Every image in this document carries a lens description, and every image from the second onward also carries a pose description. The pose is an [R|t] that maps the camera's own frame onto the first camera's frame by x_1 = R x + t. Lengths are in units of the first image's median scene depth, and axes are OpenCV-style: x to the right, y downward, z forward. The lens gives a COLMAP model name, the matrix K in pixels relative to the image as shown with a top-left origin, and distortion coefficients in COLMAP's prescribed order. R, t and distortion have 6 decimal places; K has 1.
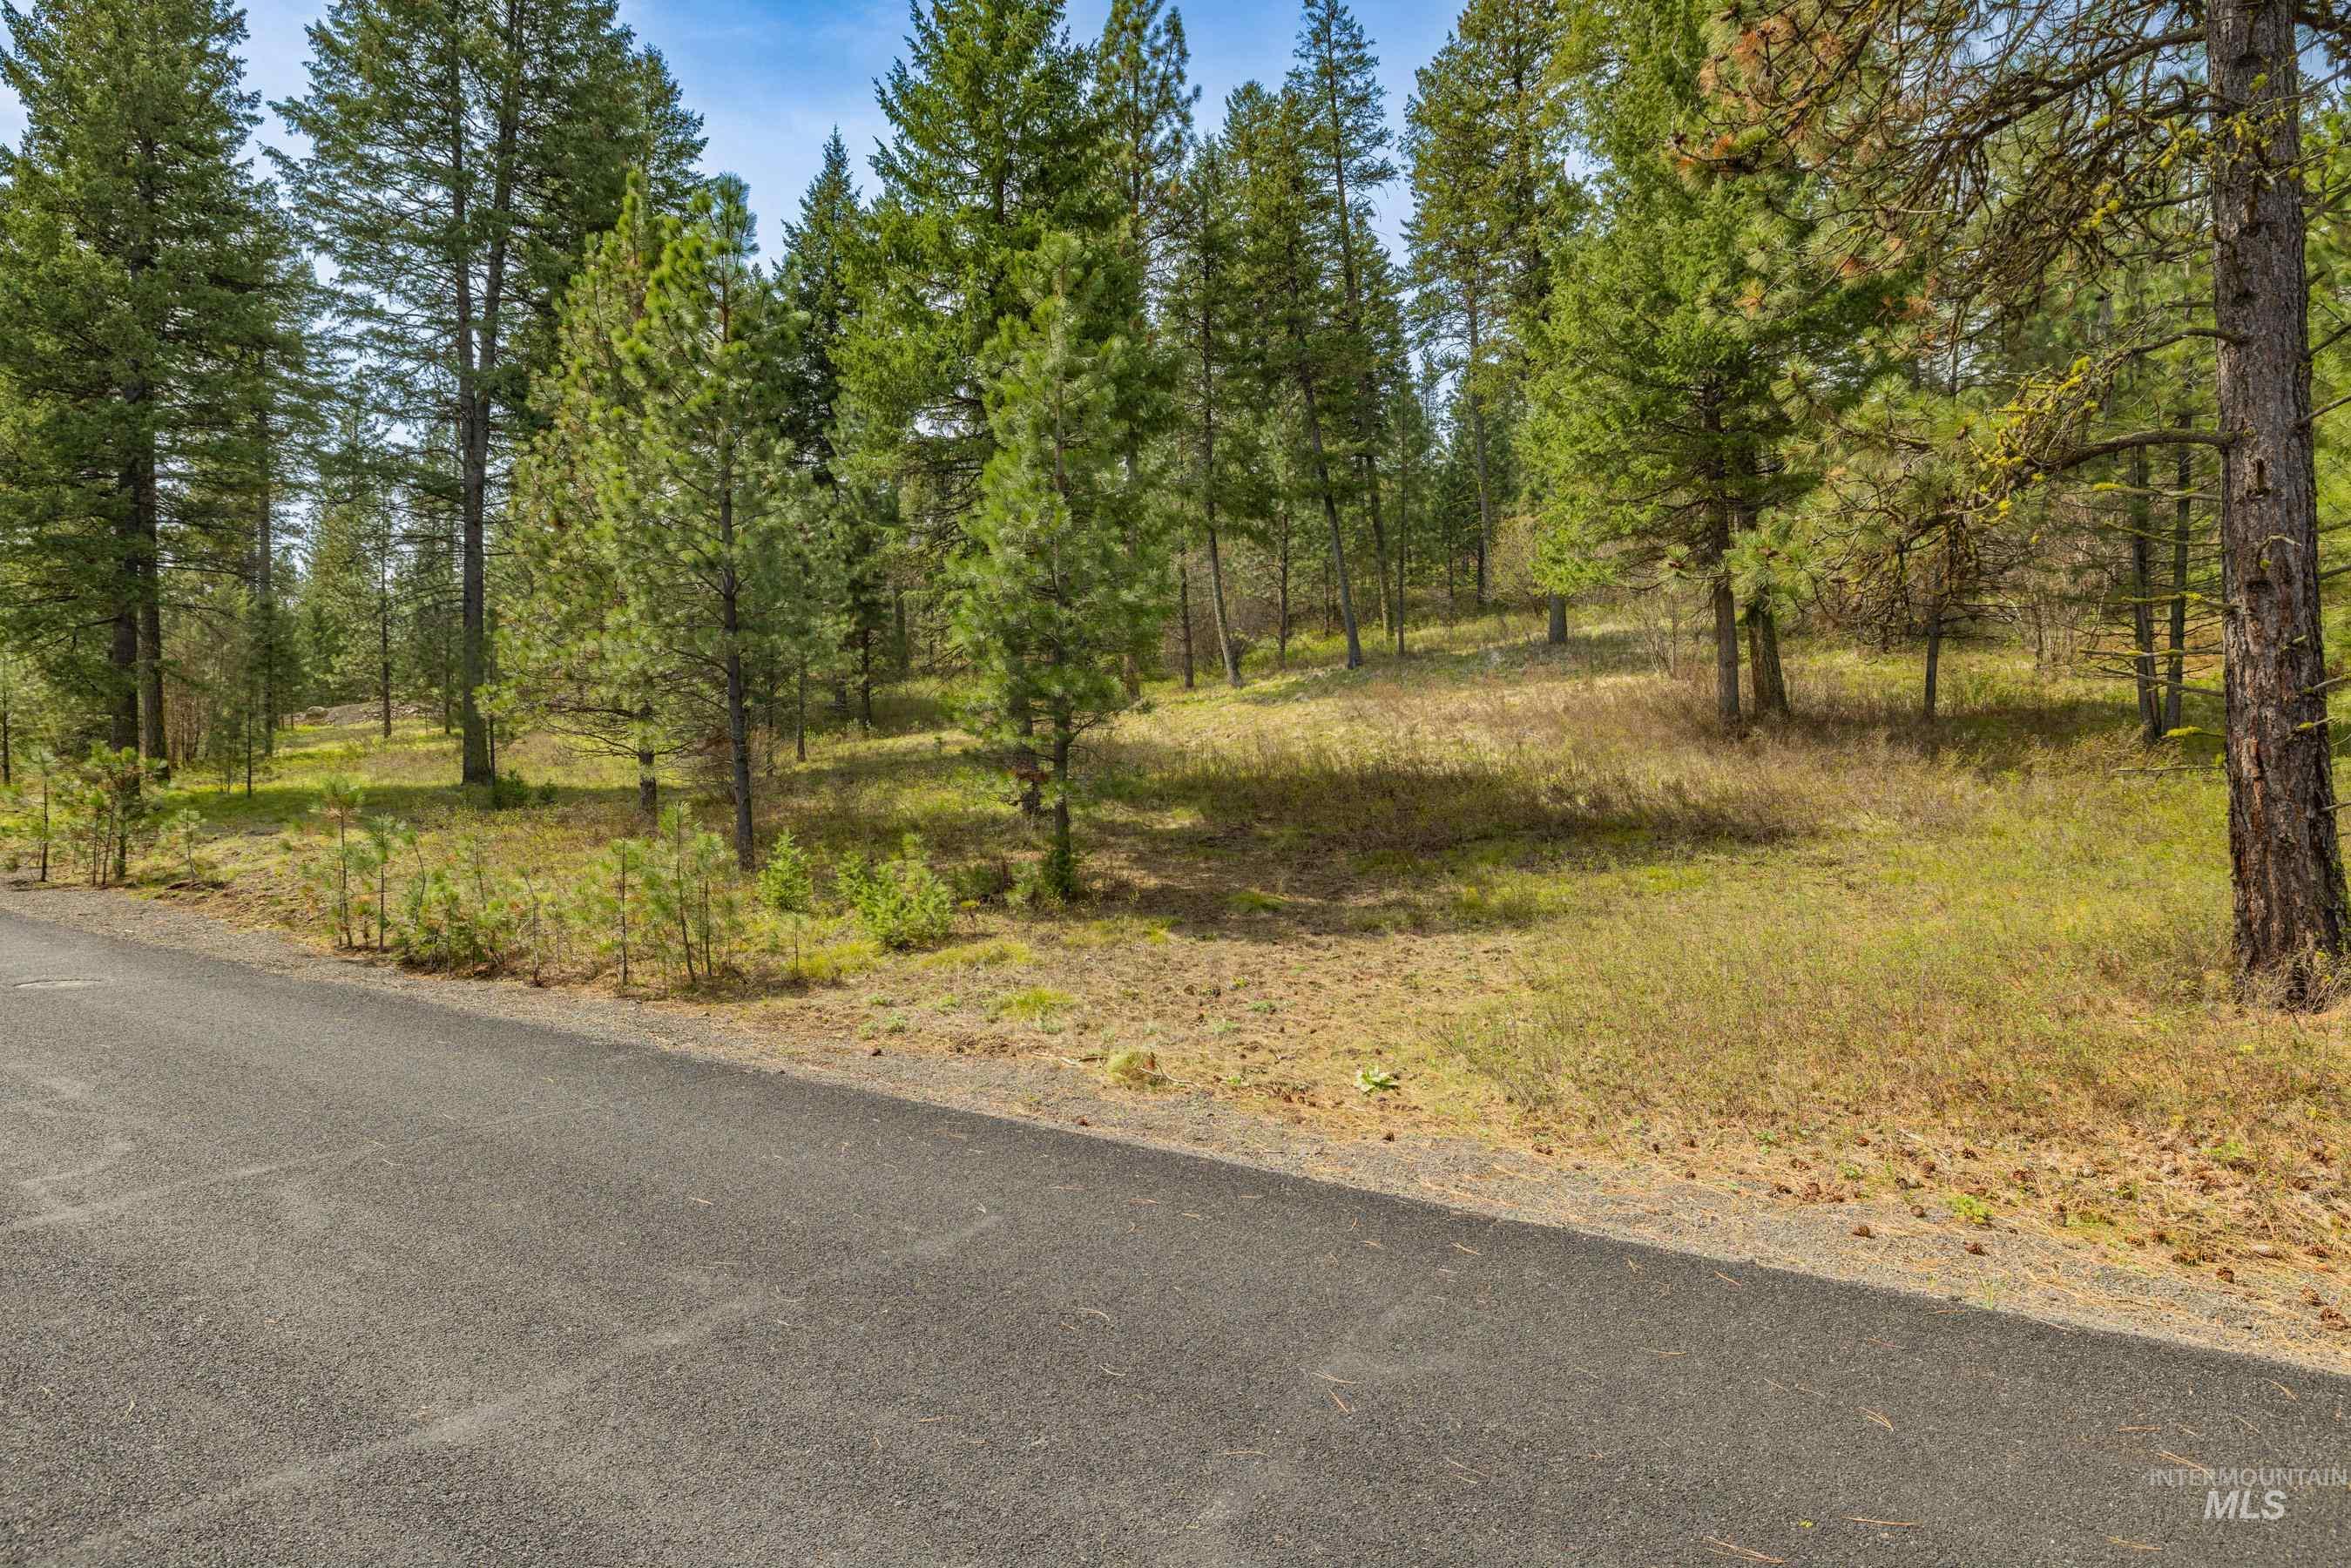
lens RADIAL K [[1235.1, 0, 1169.7], [0, 1235.1, 774.0], [0, 0, 1]] dist [0.000086, 0.001492]
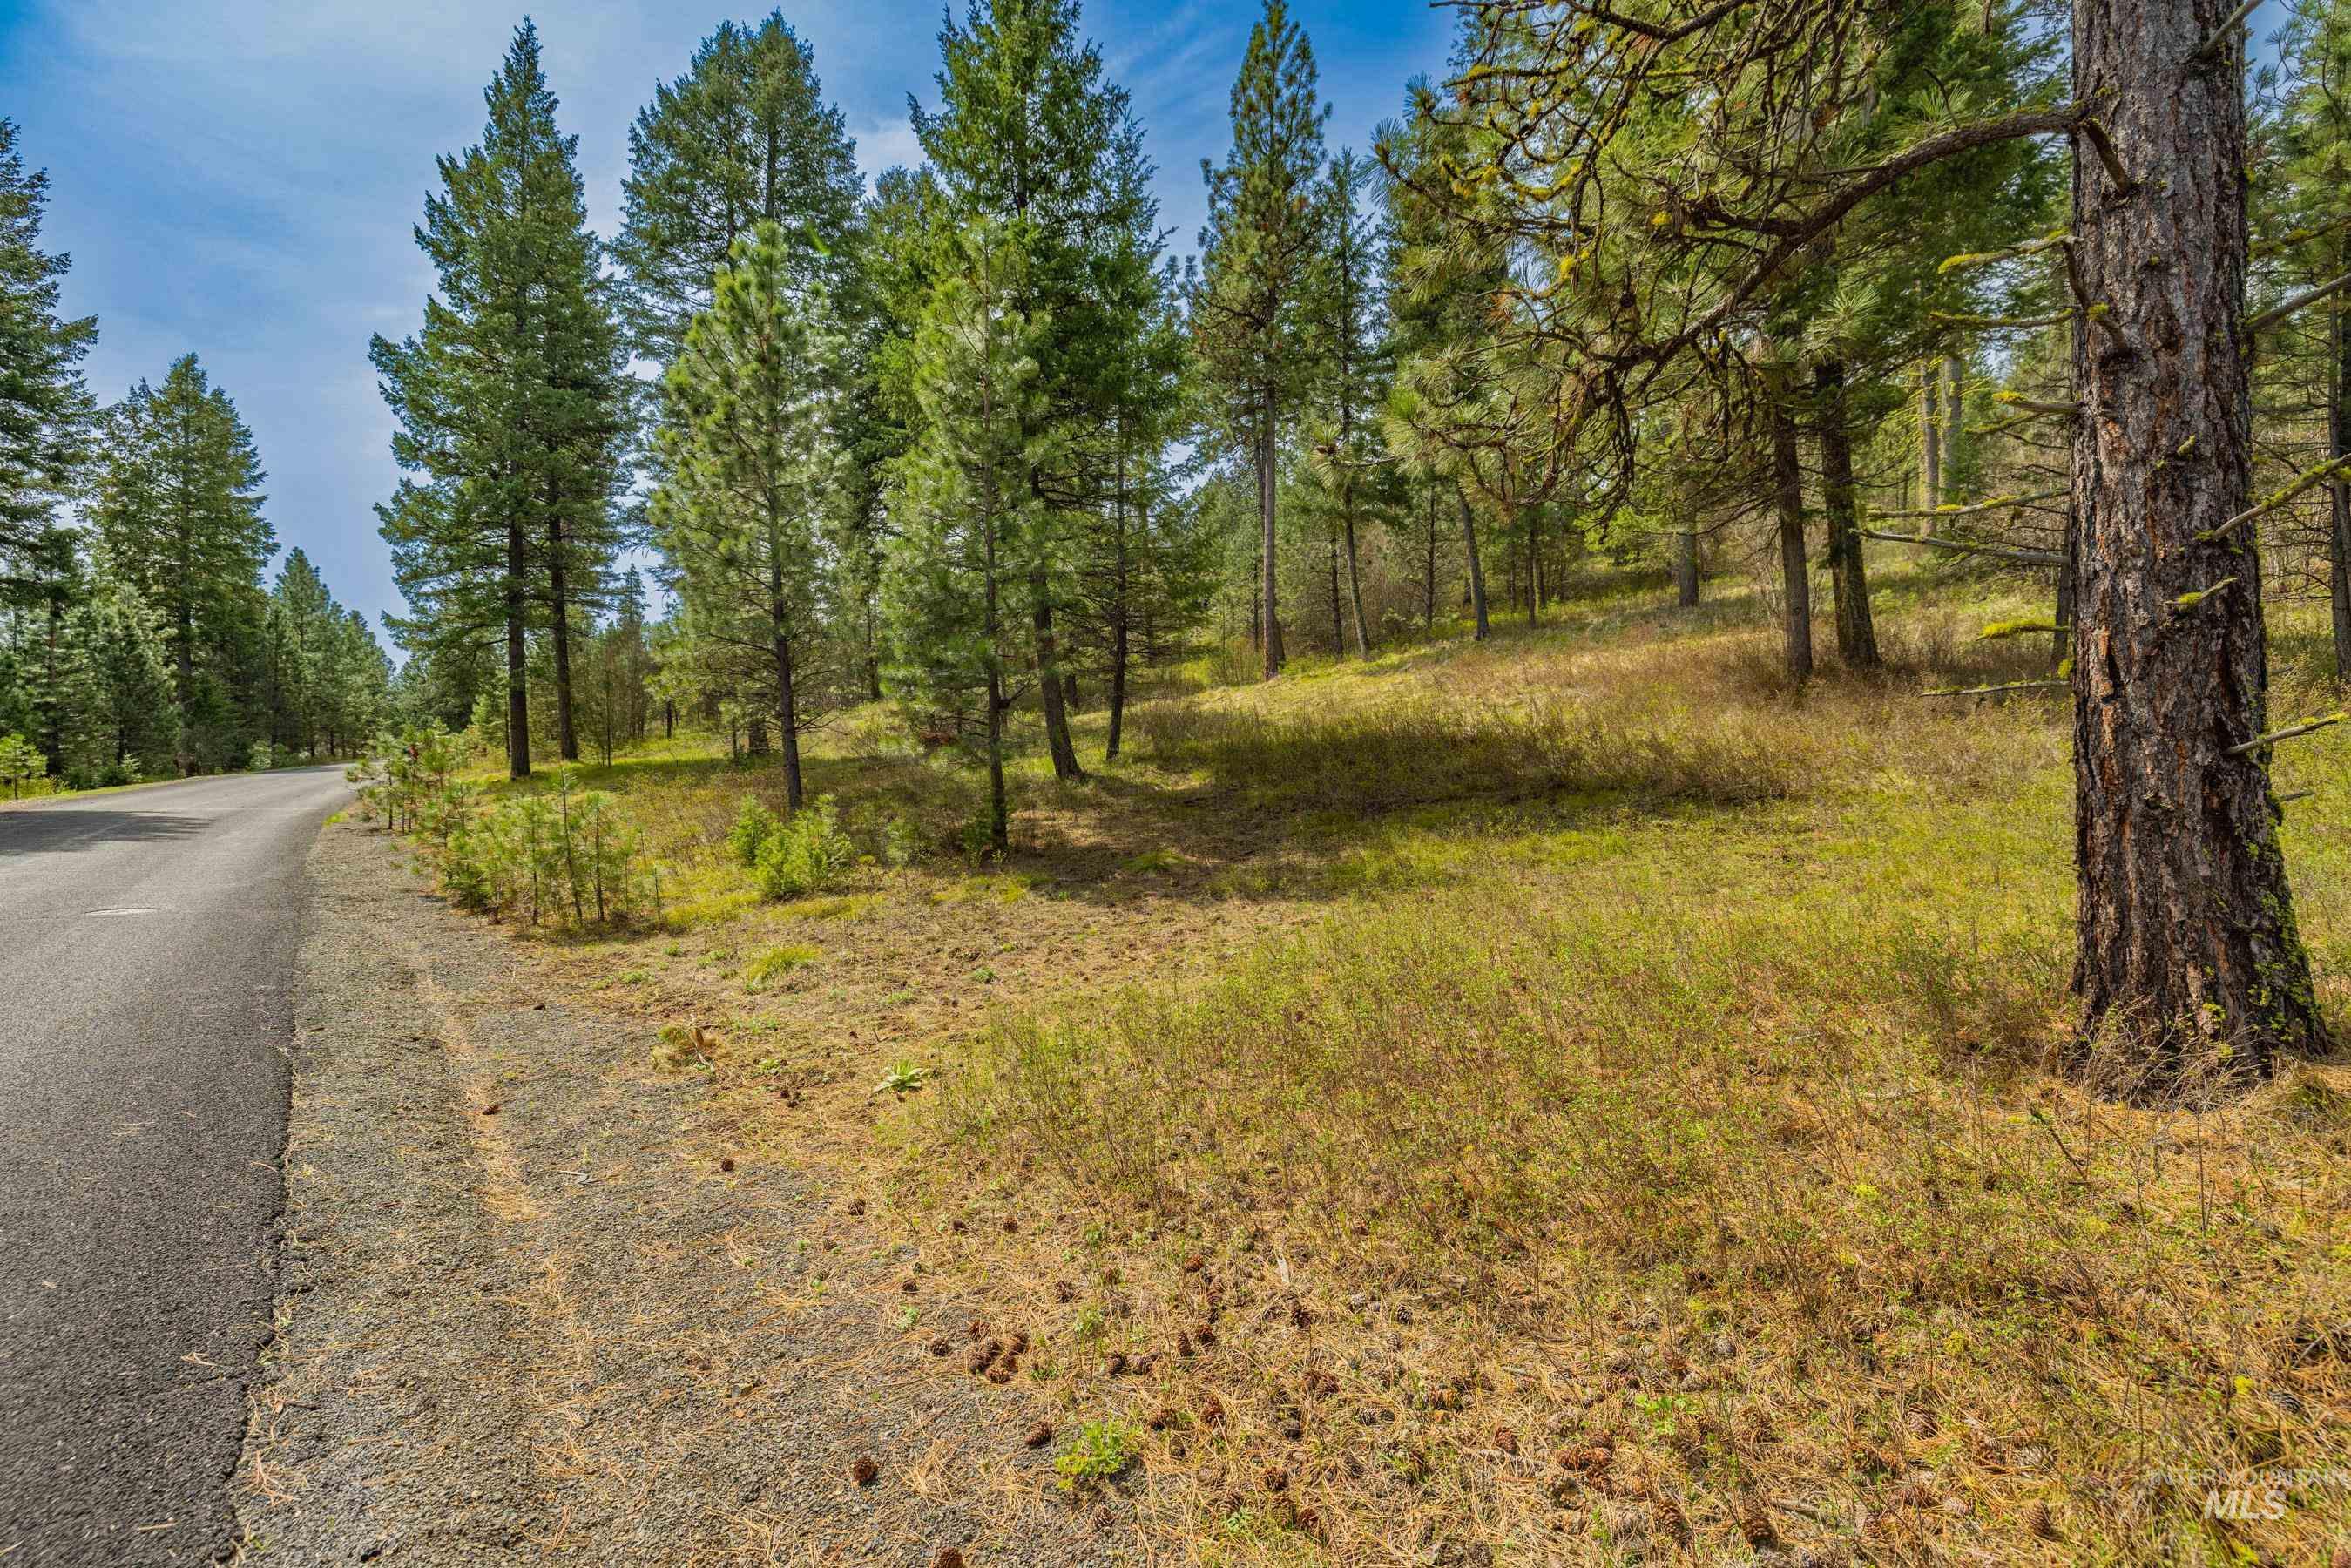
lens RADIAL K [[1002.1, 0, 1183.7], [0, 1002.1, 783.7], [0, 0, 1]] dist [0.004179, -0.000009]
pose [[0.960896, -0.002051, -0.276900, 0.580715], [0.011773, 0.999371, 0.033454, 0.022430], [0.276657, -0.035406, 0.960316, 0.416138]]
